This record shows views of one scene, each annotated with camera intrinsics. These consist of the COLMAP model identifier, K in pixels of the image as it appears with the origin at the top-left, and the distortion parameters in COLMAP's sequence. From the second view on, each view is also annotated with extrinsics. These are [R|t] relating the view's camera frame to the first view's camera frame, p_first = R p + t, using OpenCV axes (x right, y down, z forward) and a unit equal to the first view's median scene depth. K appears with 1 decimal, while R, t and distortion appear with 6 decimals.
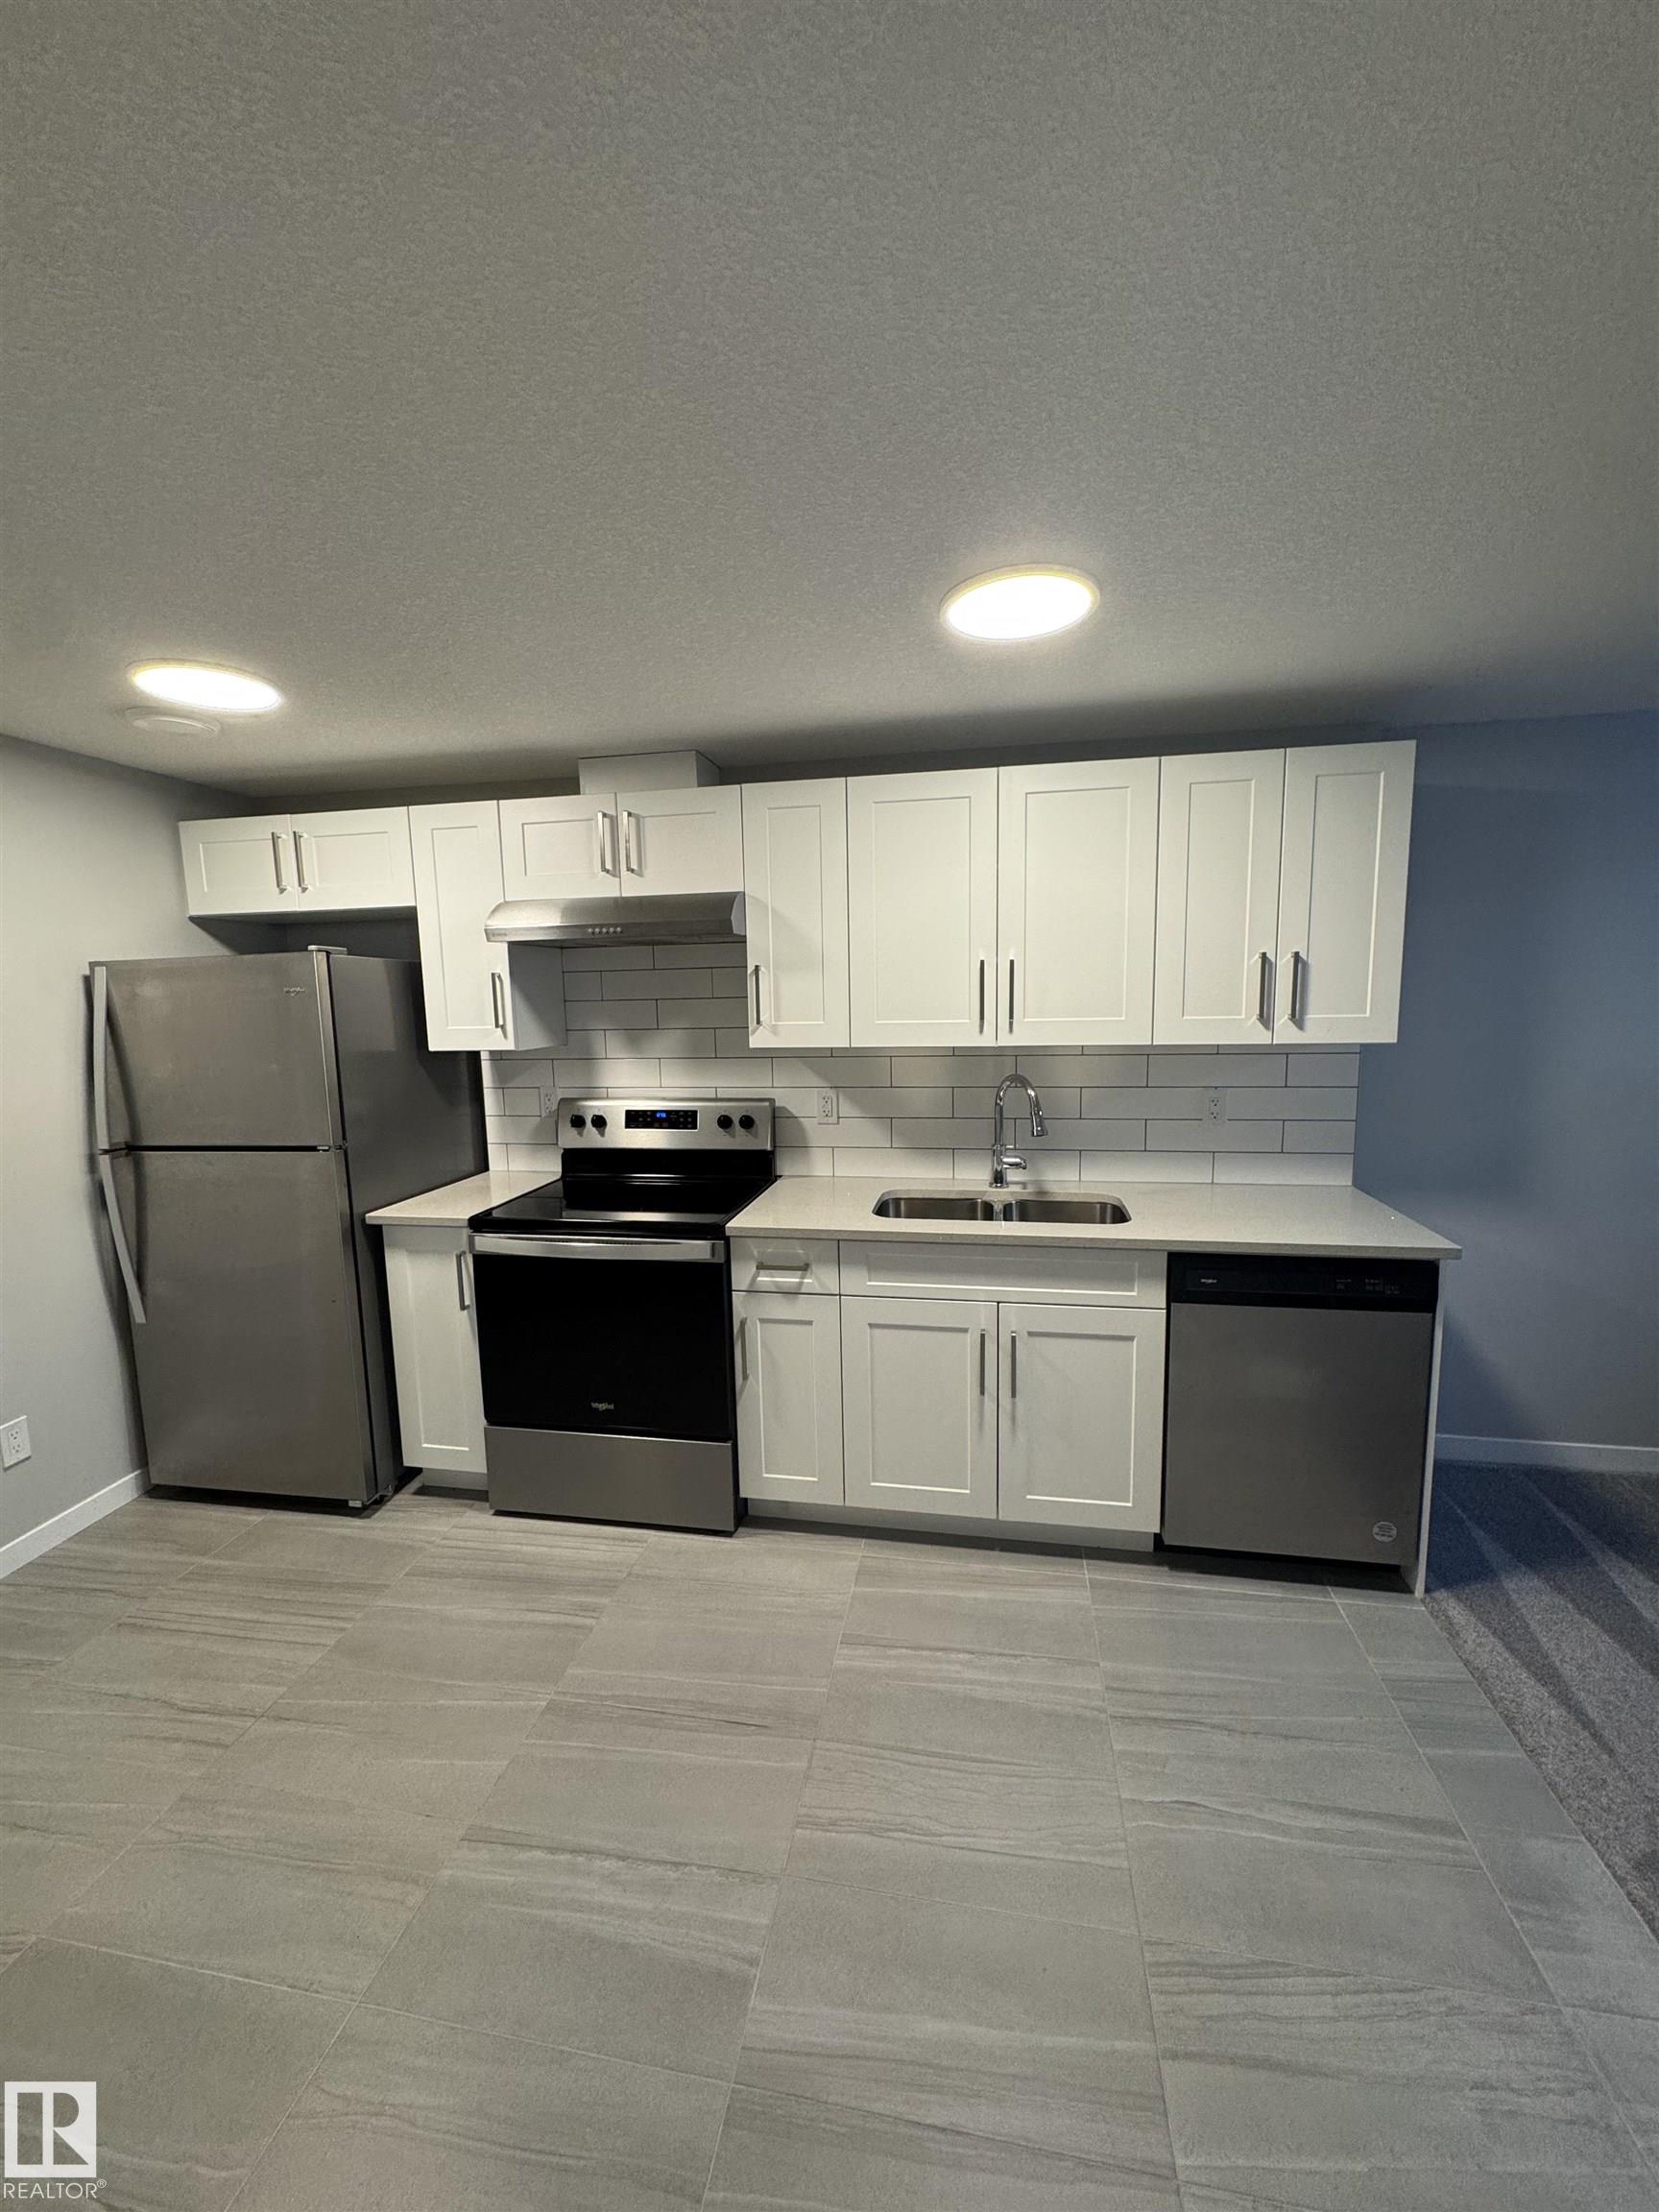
lens RADIAL K [[882.9, 0, 831.9], [0, 882.9, 1107.3], [0, 0, 1]] dist [-0.004730, 0.001344]
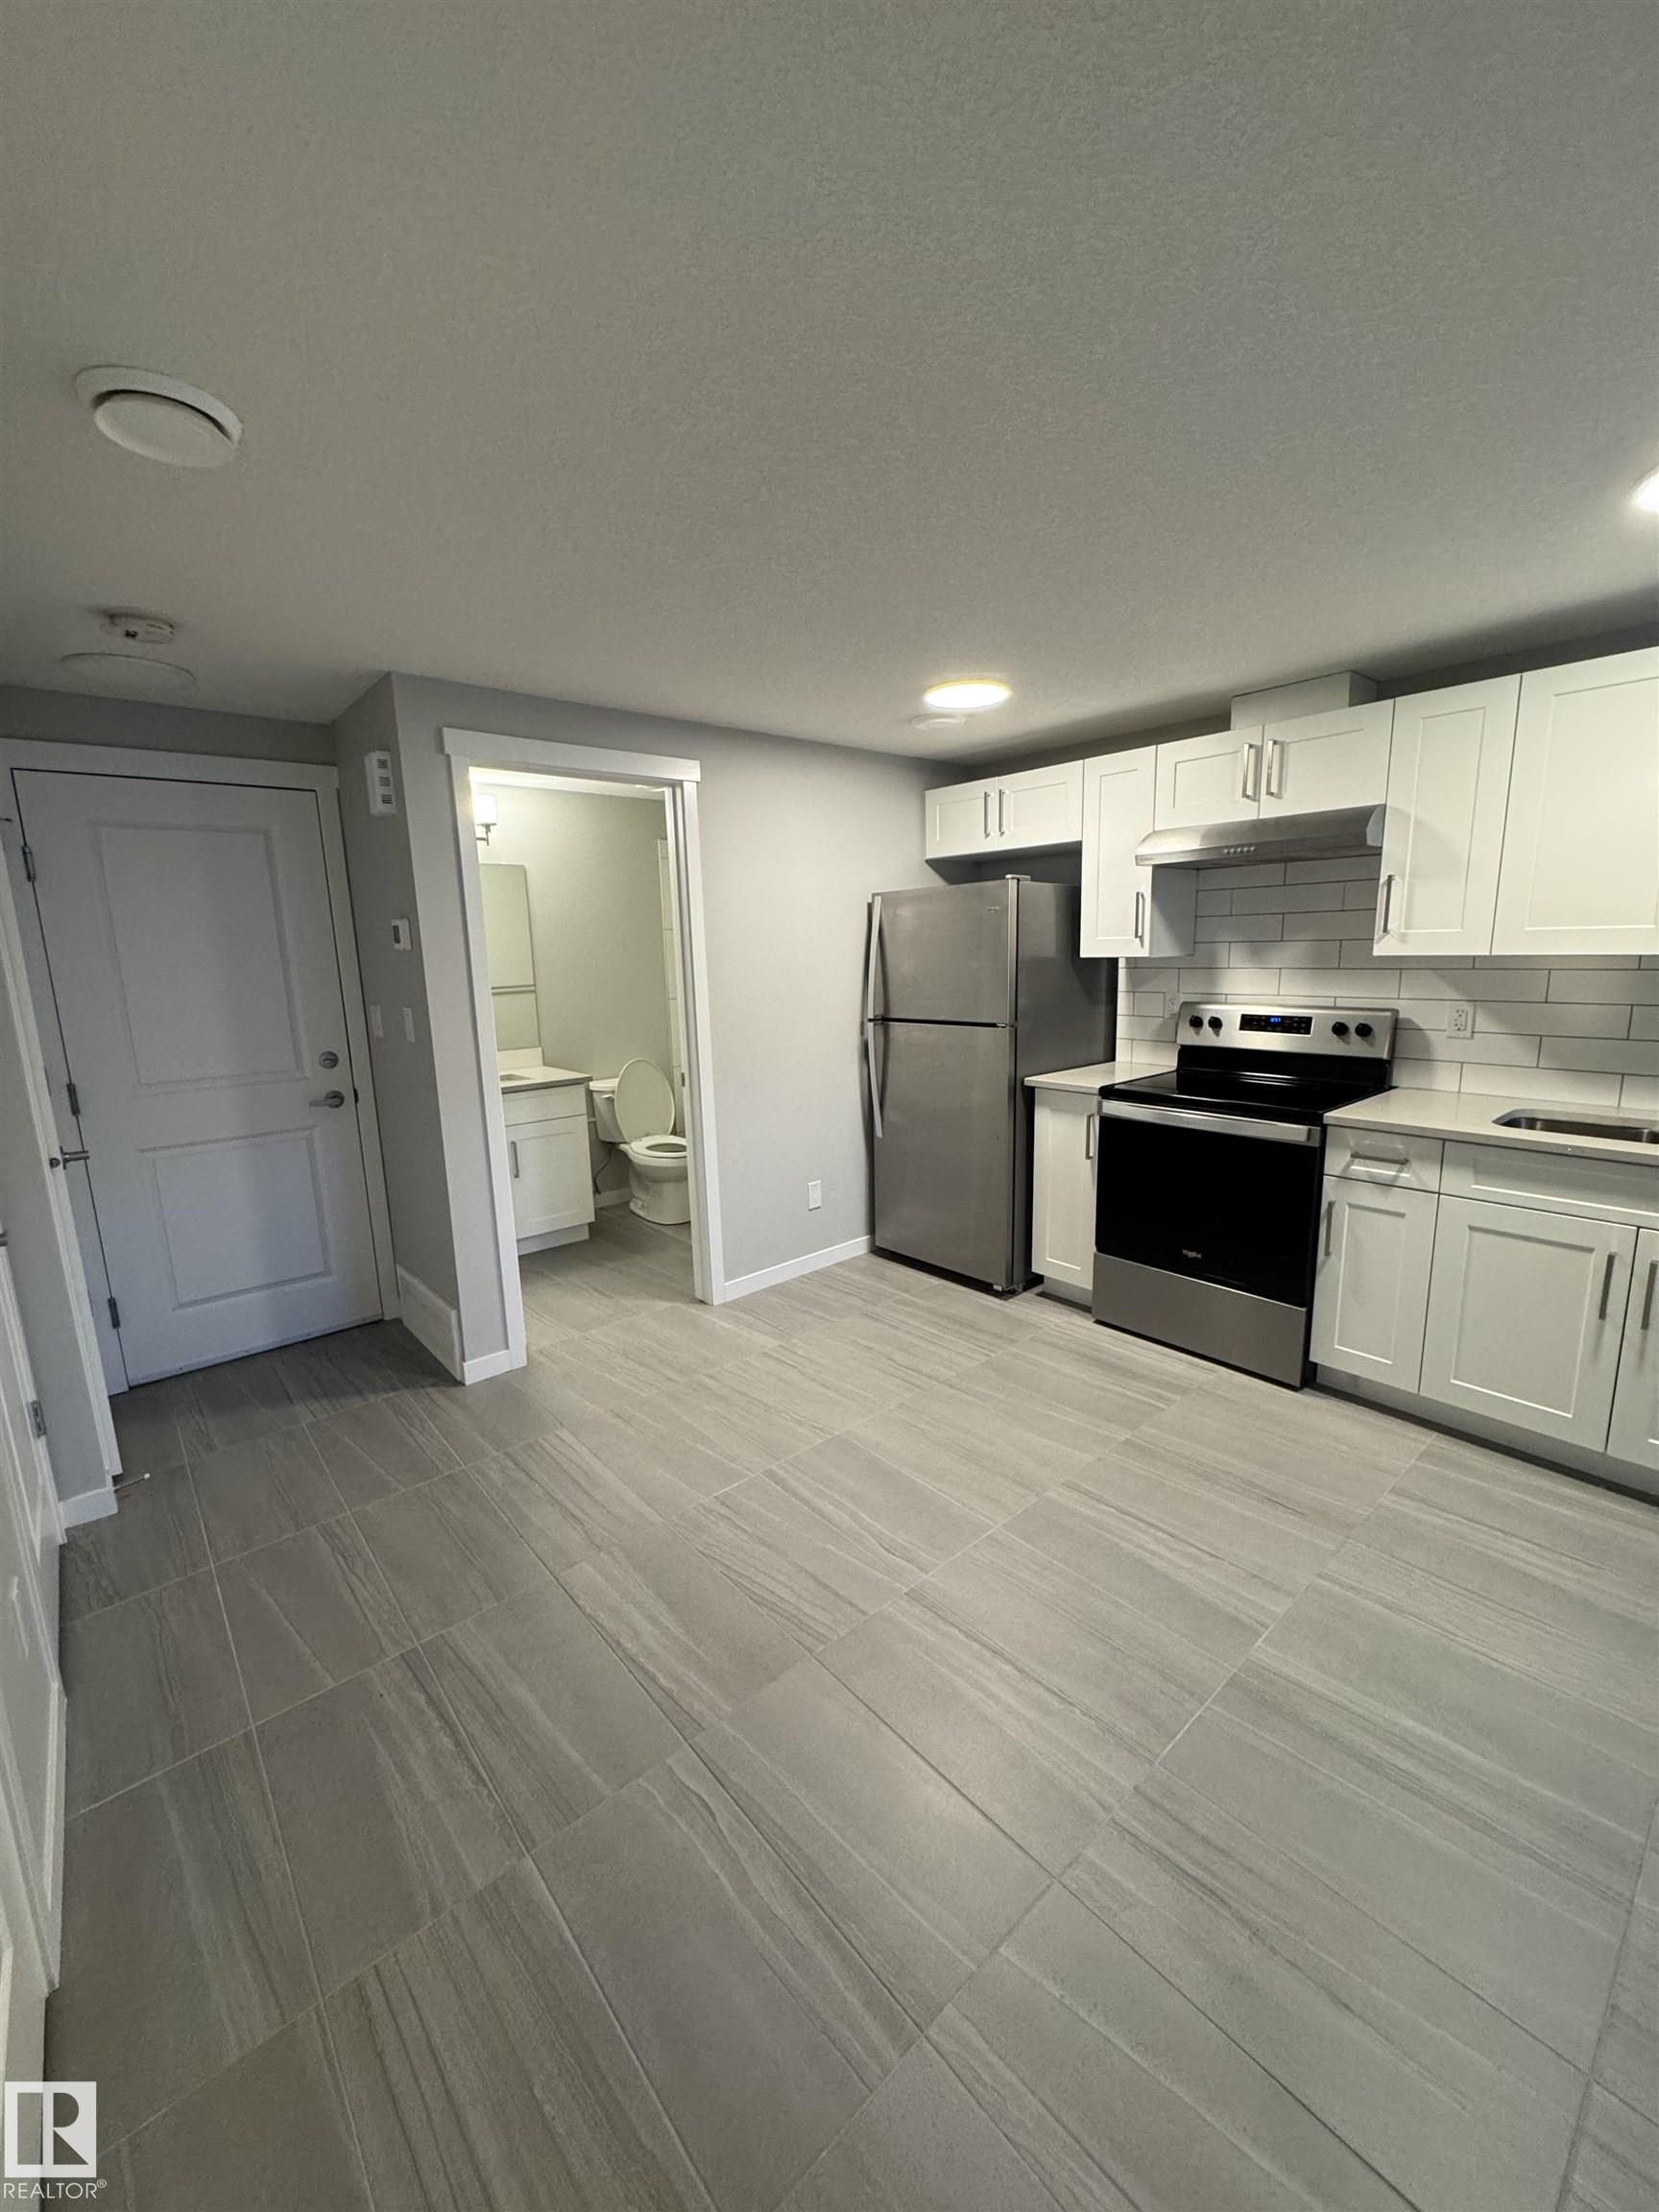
lens RADIAL K [[882.9, 0, 830.9], [0, 882.9, 1107.3], [0, 0, 1]] dist [-0.004730, 0.001344]
pose [[0.781000, 0.114662, -0.613914, 0.074839], [-0.071138, 0.992937, 0.094954, 0.064280], [0.620466, -0.030486, 0.783641, -0.253788]]
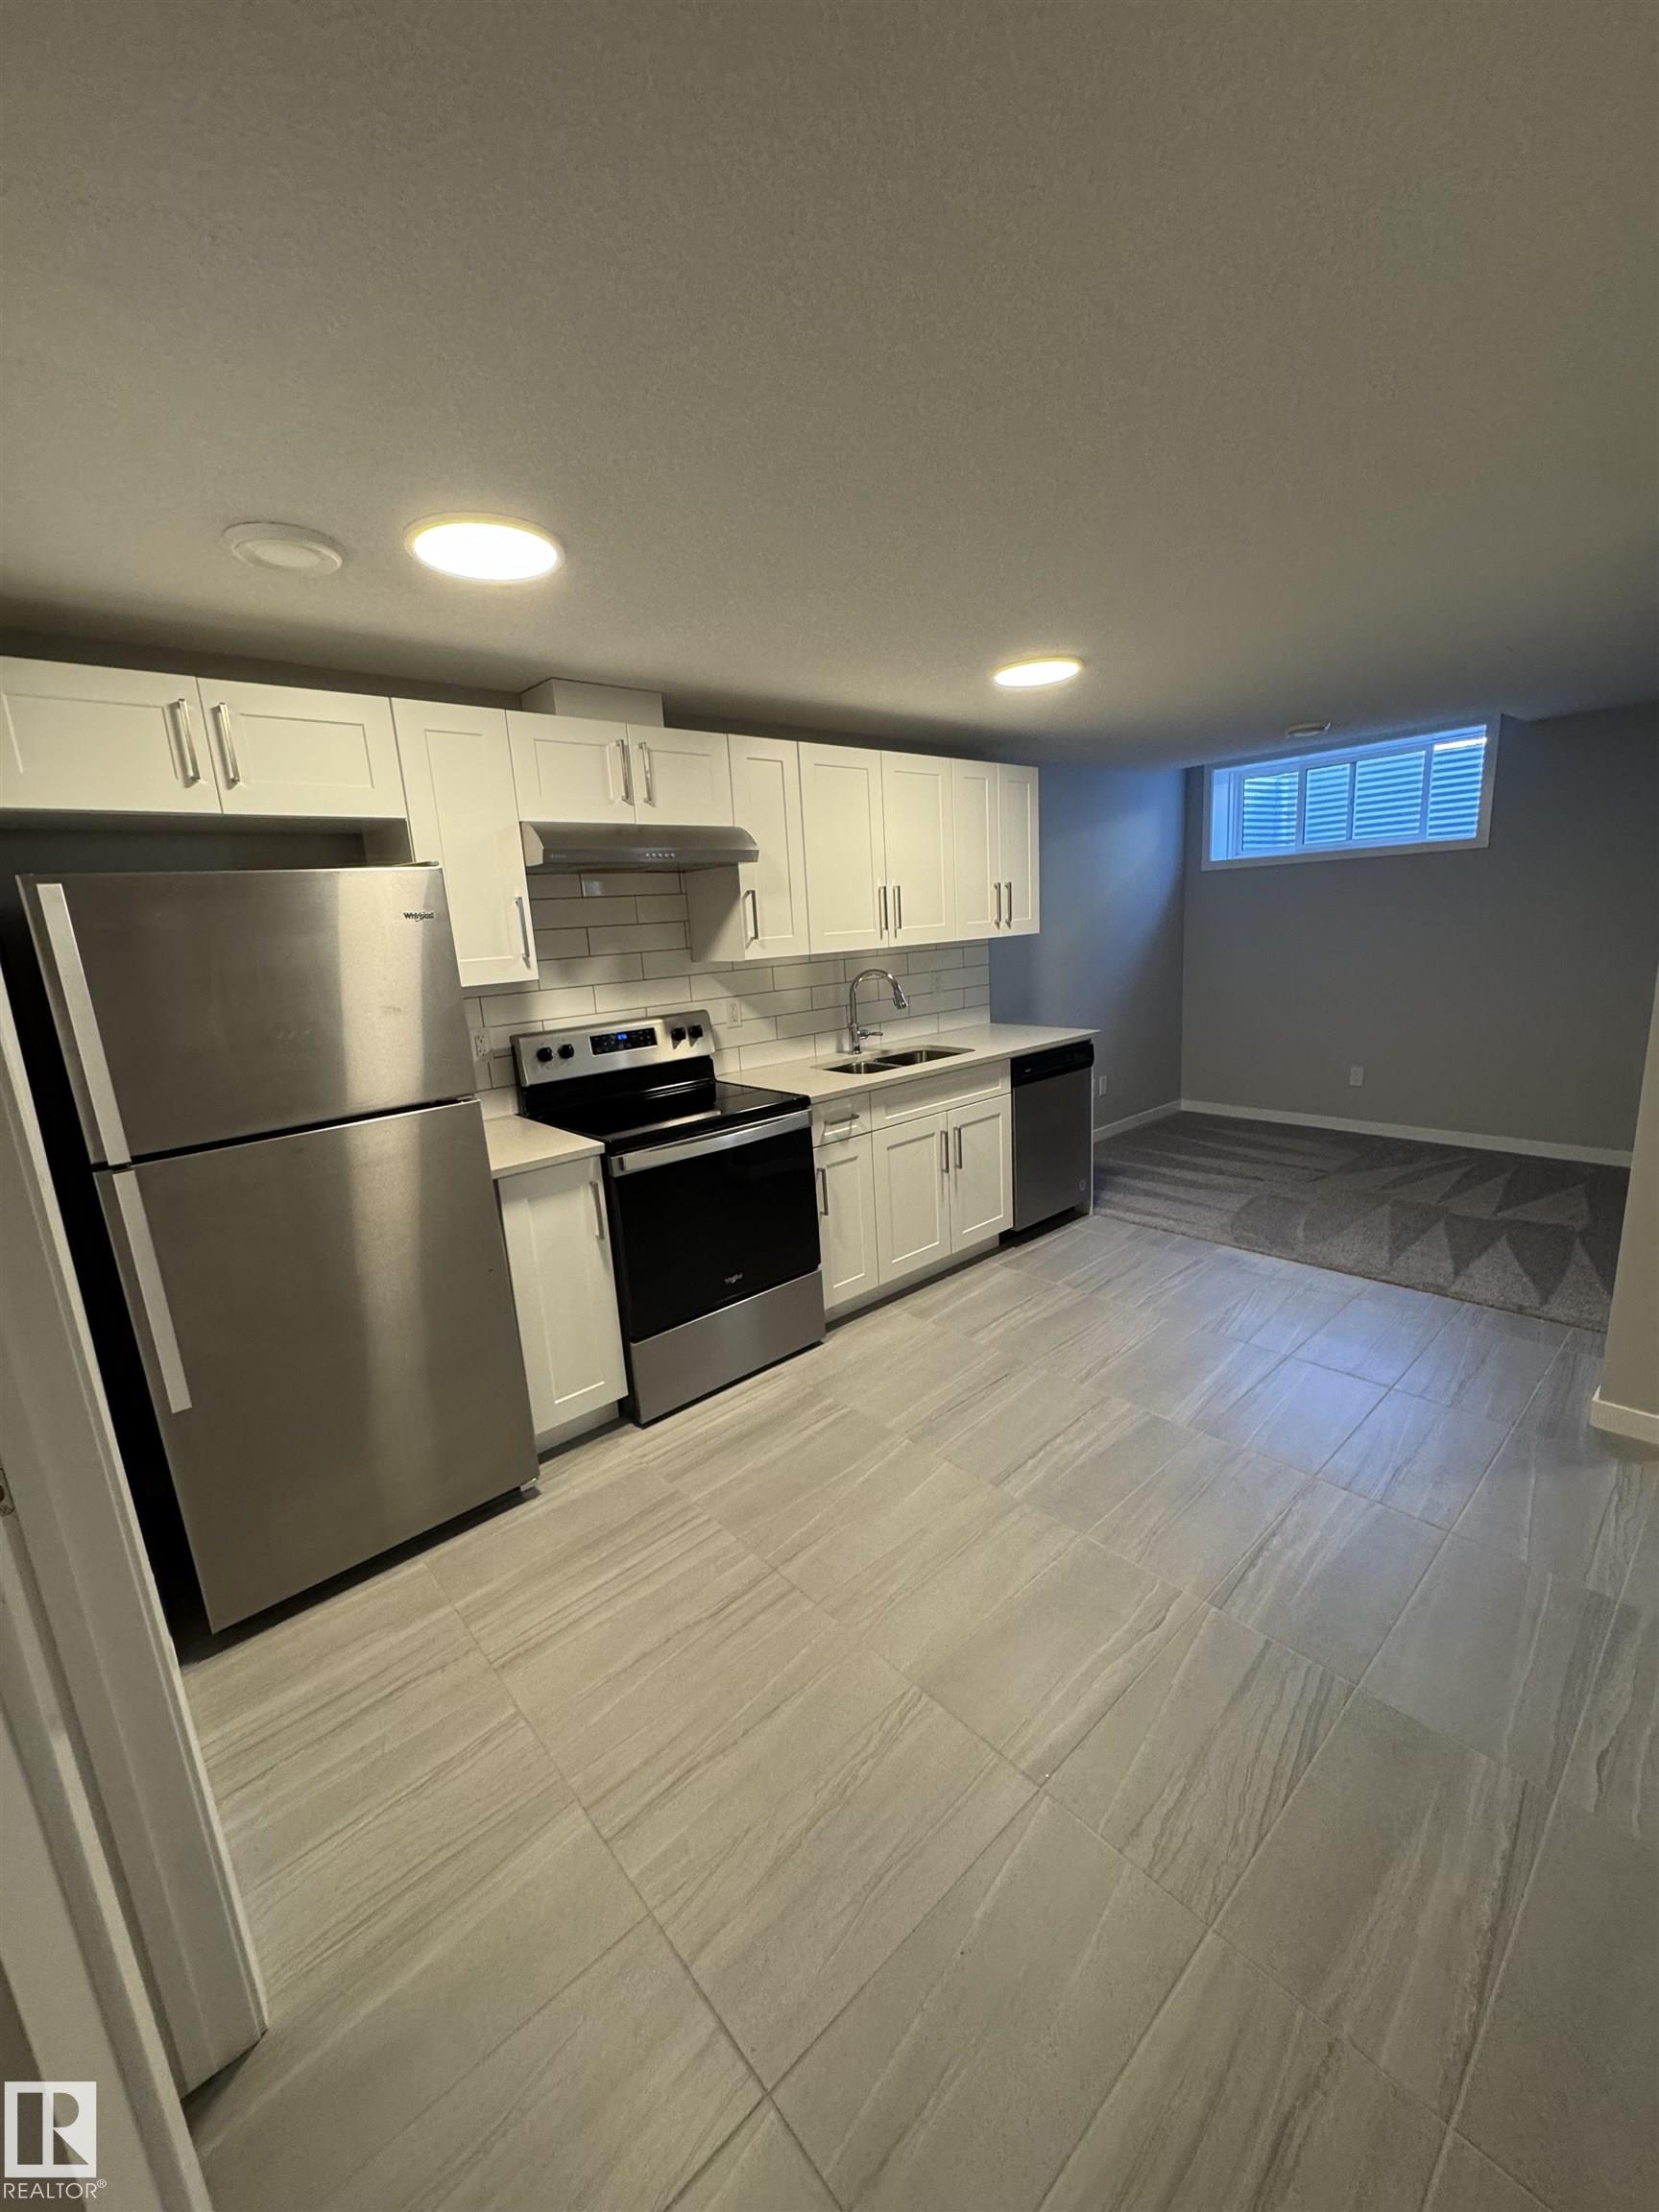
lens RADIAL K [[882.9, 0, 833.2], [0, 882.9, 1106.0], [0, 0, 1]] dist [-0.004730, 0.001344]
pose [[0.612995, -0.180428, 0.769209, -1.073338], [0.146836, 0.982631, 0.113472, 0.009172], [-0.776322, 0.043390, 0.628841, 0.182274]]
